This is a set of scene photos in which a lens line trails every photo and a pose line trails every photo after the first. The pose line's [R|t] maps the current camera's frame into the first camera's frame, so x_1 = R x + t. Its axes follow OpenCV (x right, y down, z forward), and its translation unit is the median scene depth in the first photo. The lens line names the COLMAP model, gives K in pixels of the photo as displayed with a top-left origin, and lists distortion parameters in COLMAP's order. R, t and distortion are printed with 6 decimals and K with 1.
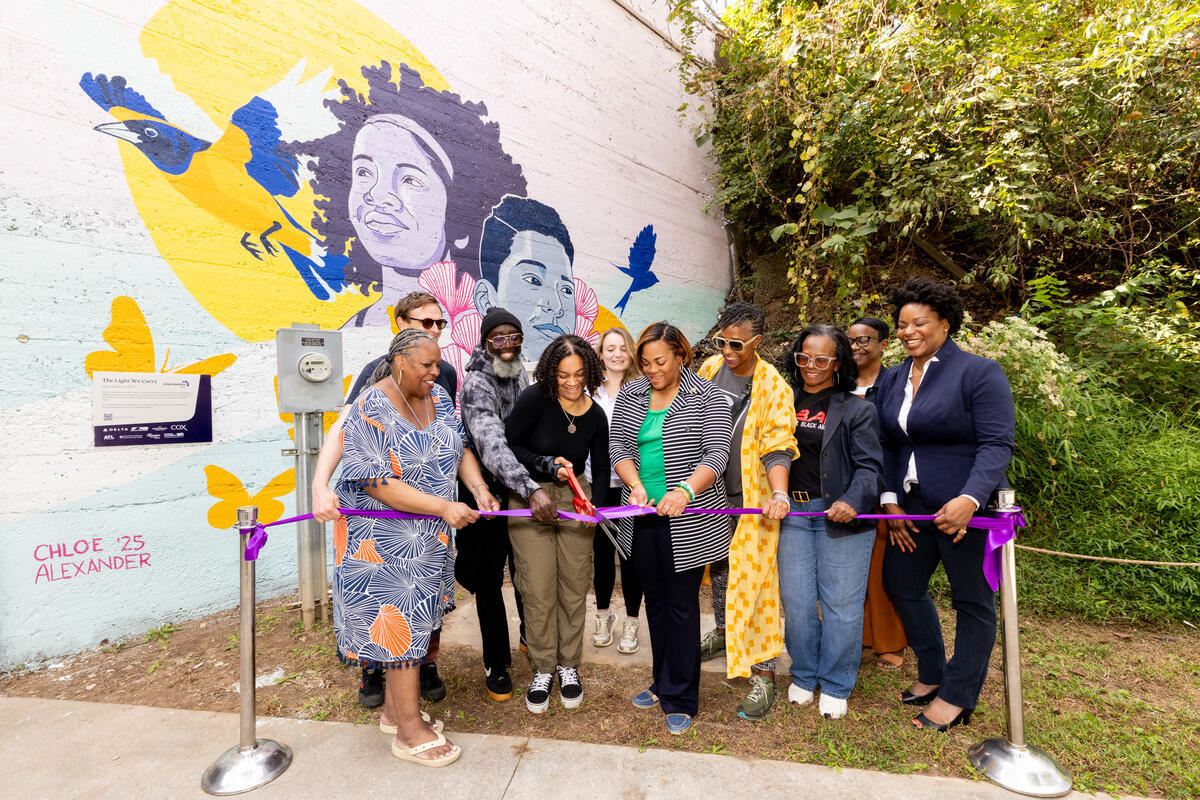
lens RADIAL K [[571.9, 0, 587.2], [0, 571.9, 401.8], [0, 0, 1]] dist [0.001600, -0.000965]
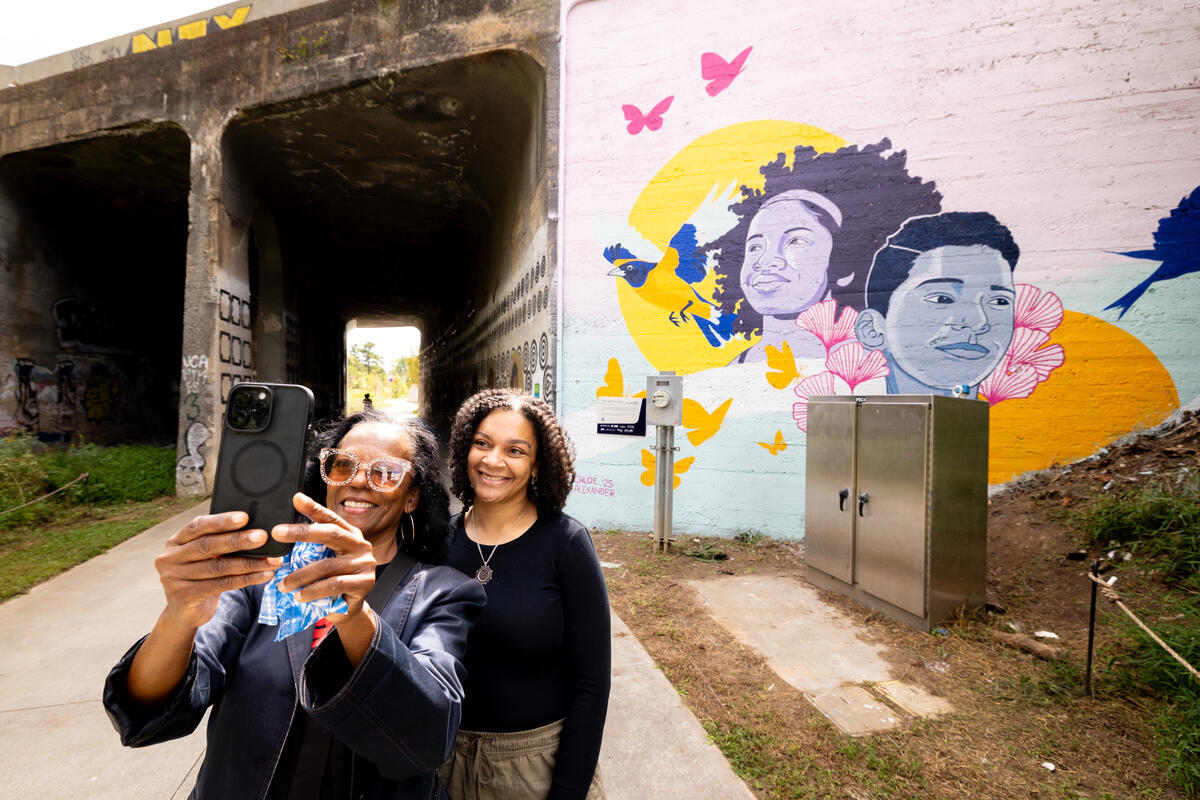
lens RADIAL K [[532.4, 0, 577.2], [0, 532.4, 402.2], [0, 0, 1]] dist [-0.000674, 0.001600]
pose [[0.419272, 0.046526, -0.906668, 0.614327], [-0.024511, 0.998902, 0.039924, -0.078690], [0.907530, 0.005485, 0.419952, 0.093904]]
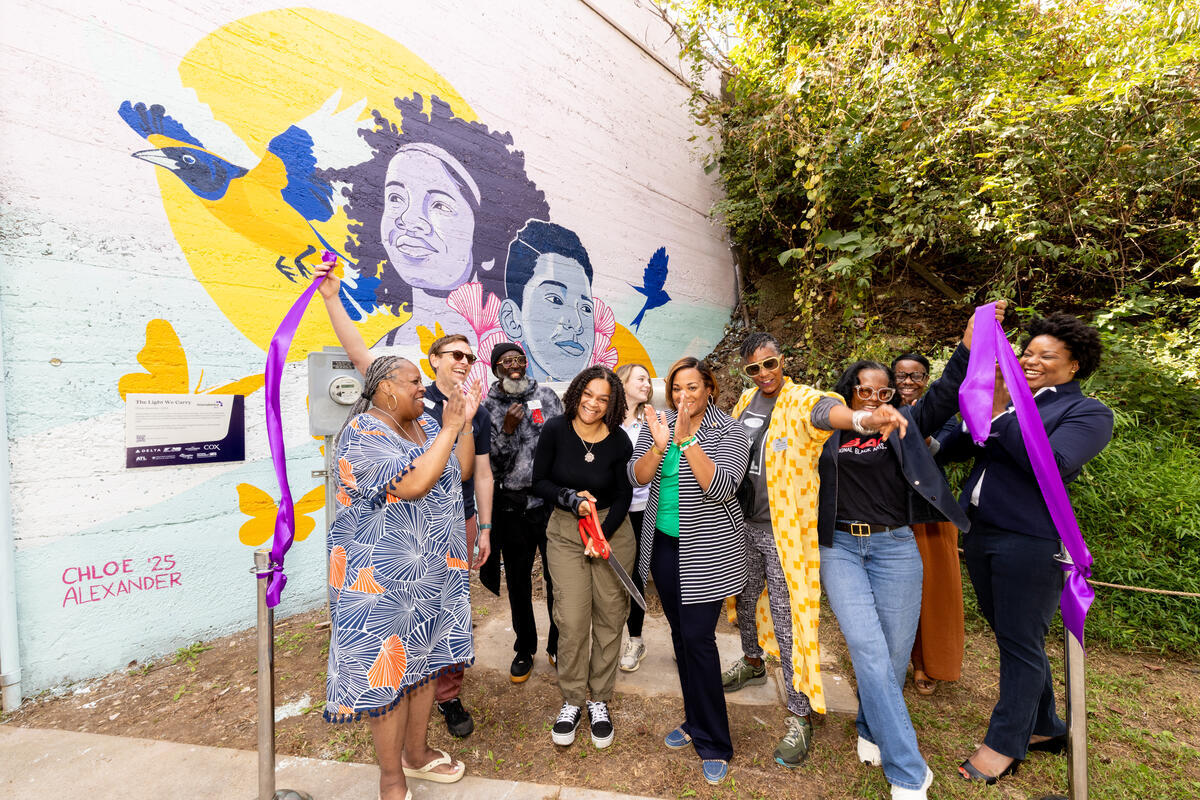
lens RADIAL K [[515.5, 0, 597.6], [0, 515.5, 395.8], [0, 0, 1]] dist [-0.002151, 0.001162]
pose [[0.999987, 0.004402, 0.002617, -0.022793], [-0.004370, 0.999918, -0.012004, -0.030742], [-0.002669, 0.011993, 0.999925, 0.062812]]
